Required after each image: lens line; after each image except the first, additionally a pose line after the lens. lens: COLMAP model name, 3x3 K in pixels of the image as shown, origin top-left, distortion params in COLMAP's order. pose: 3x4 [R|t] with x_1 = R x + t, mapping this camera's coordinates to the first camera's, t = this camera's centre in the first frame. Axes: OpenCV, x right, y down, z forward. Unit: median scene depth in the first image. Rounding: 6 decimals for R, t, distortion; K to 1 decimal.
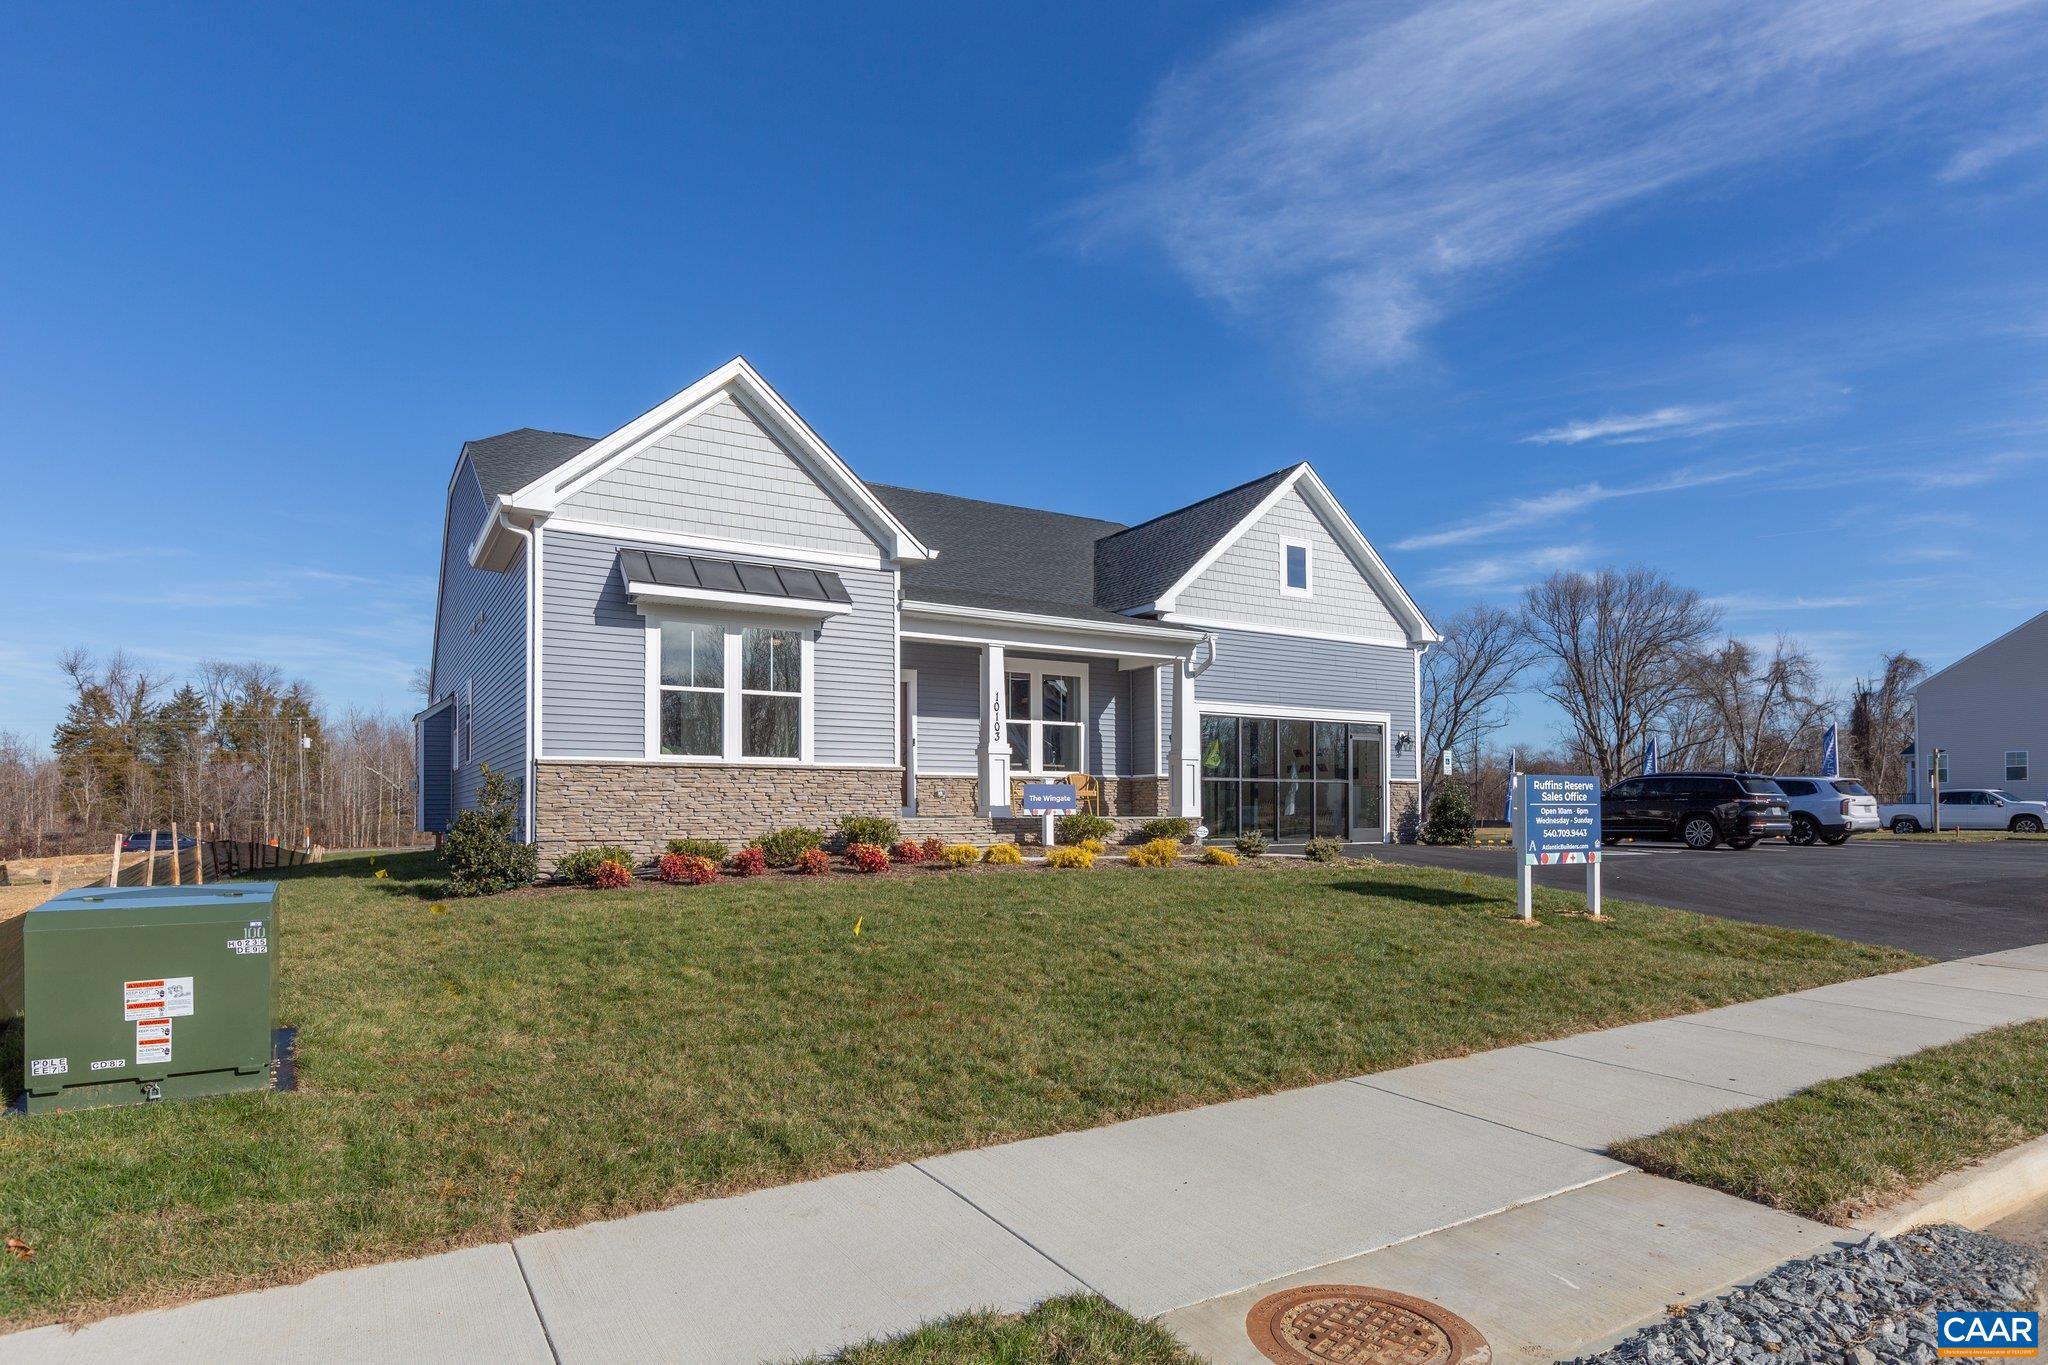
lens RADIAL K [[1139.3, 0, 1015.9], [0, 1139.3, 804.3], [0, 0, 1]] dist [0.002518, -0.000120]
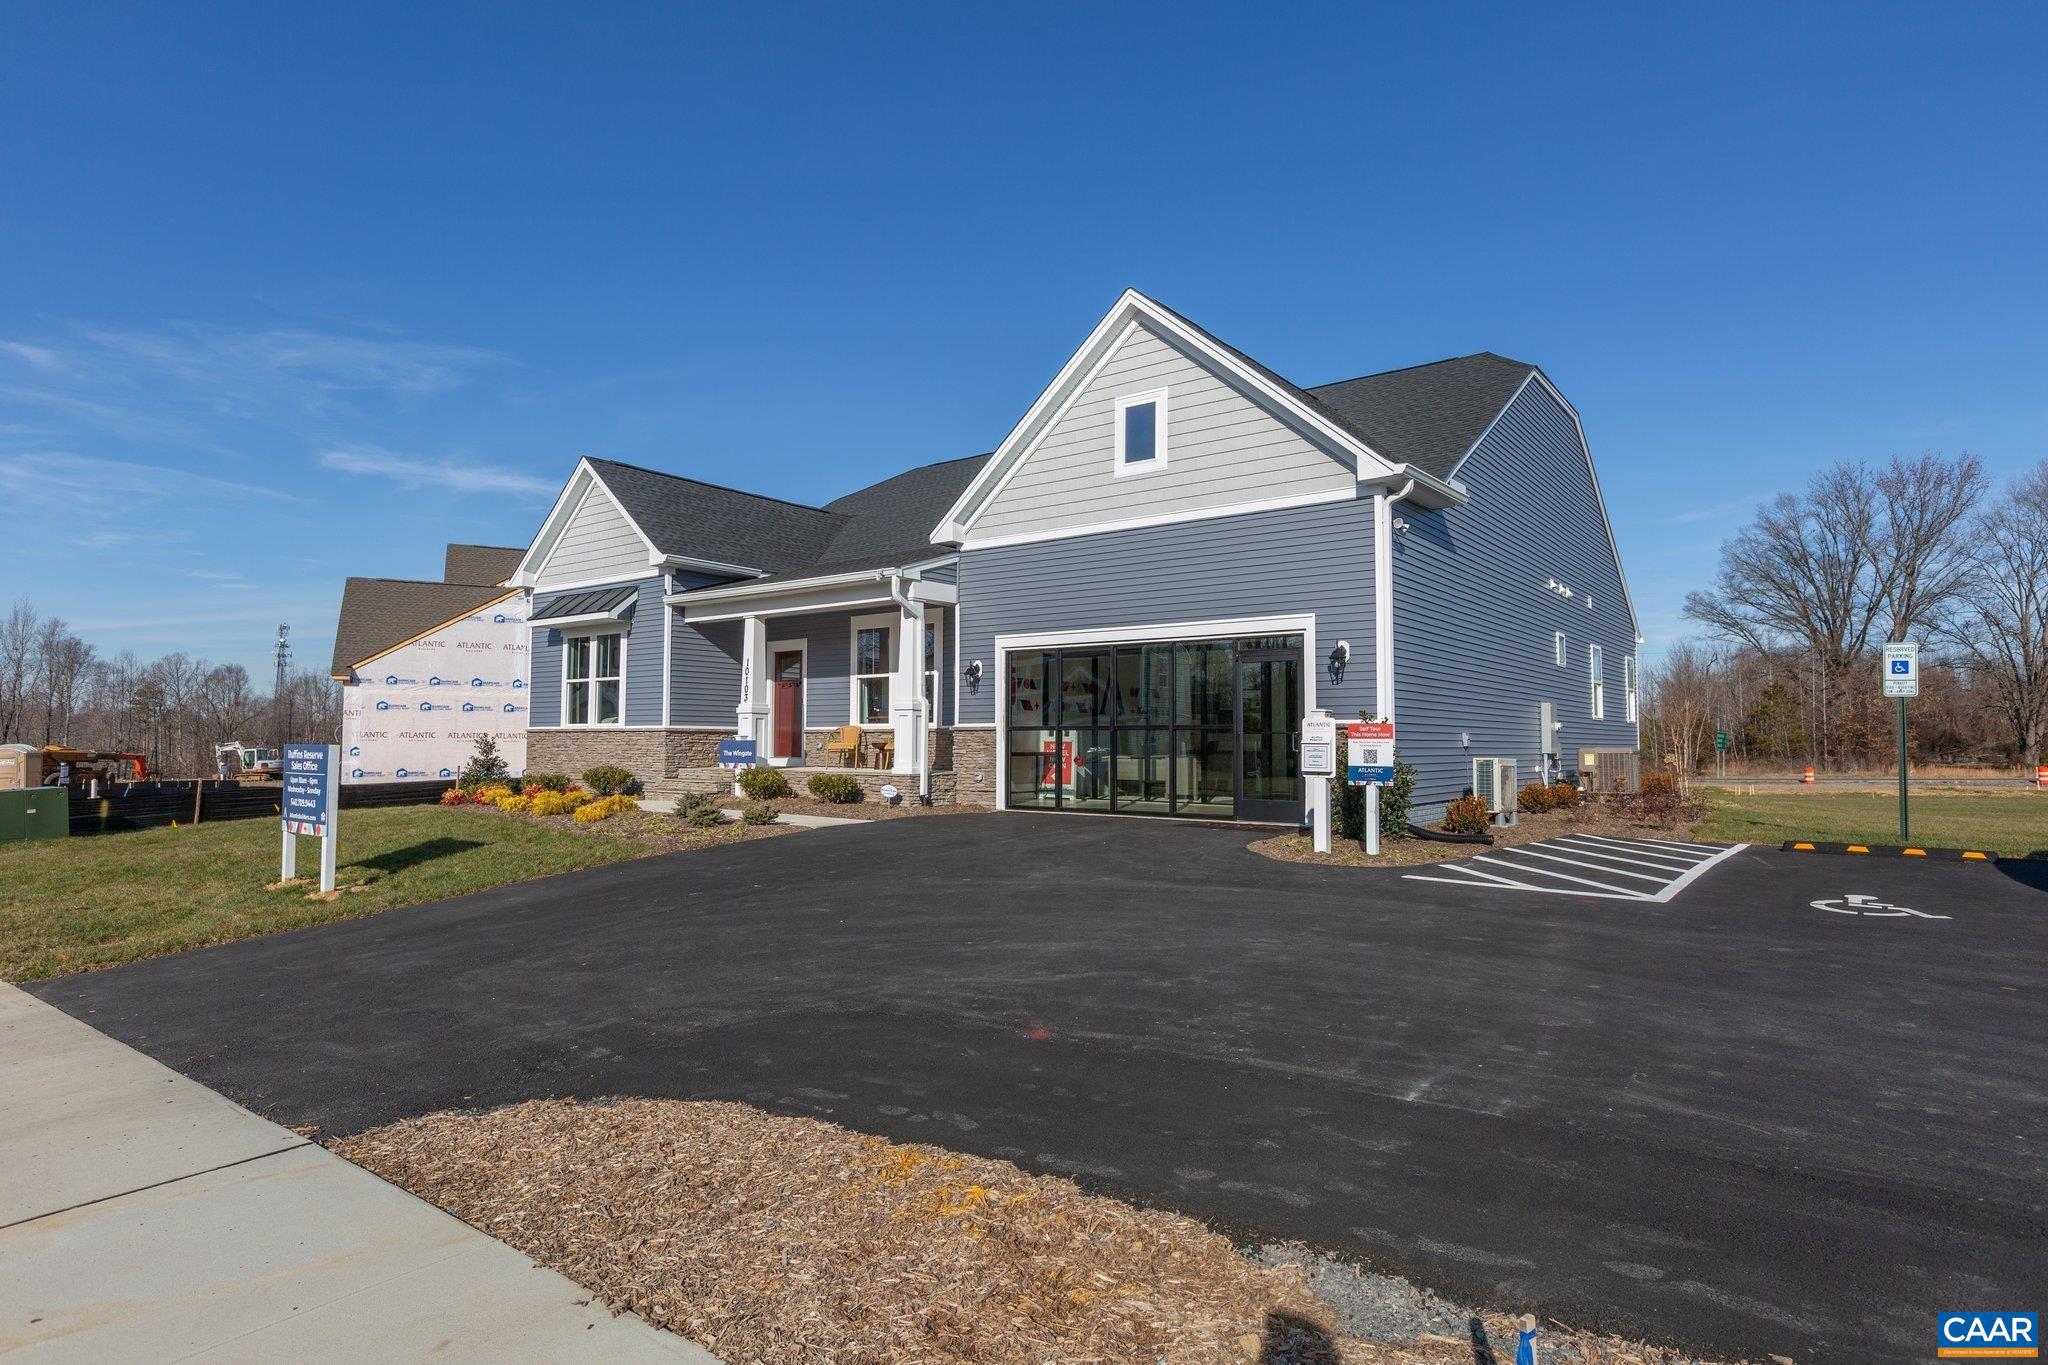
lens RADIAL K [[1150.1, 0, 1024.0], [0, 1150.1, 682.5], [0, 0, 1]] dist [0.007916, 0.000140]
pose [[0.336443, -0.044146, -0.940669, 1.145109], [0.005188, 0.998972, -0.045026, -0.021497], [0.941690, 0.010268, 0.336326, 0.871699]]
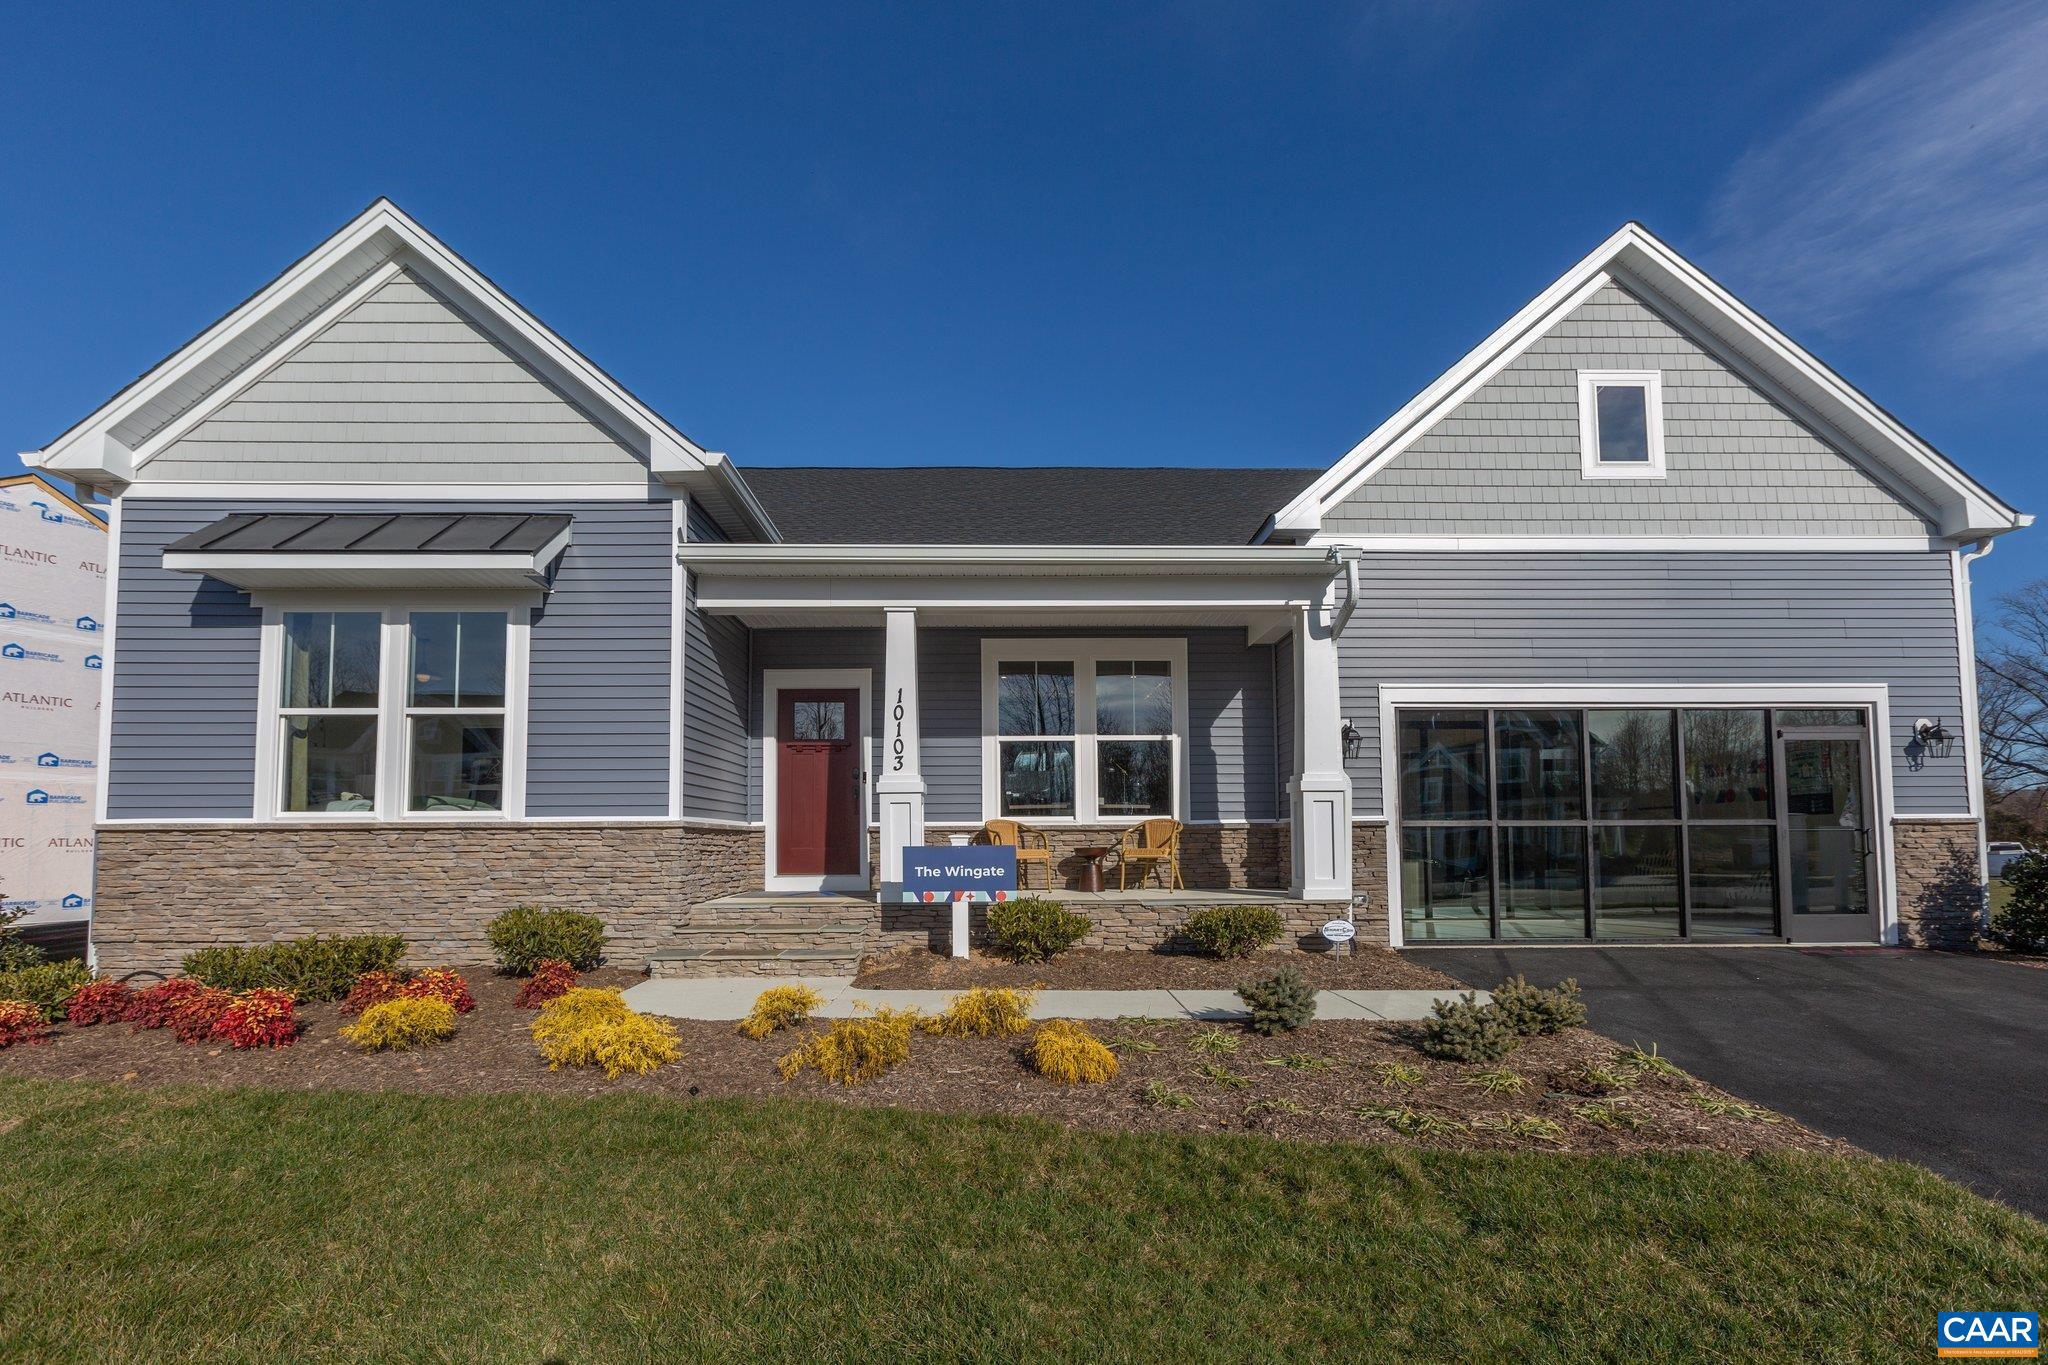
lens RADIAL K [[933.2, 0, 1022.2], [0, 933.2, 790.0], [0, 0, 1]] dist [0.001808, 0.000276]
pose [[0.862480, -0.029122, -0.505252, 0.279026], [0.007393, 0.998961, -0.044959, -0.023569], [0.506036, 0.035041, 0.861800, 0.616353]]
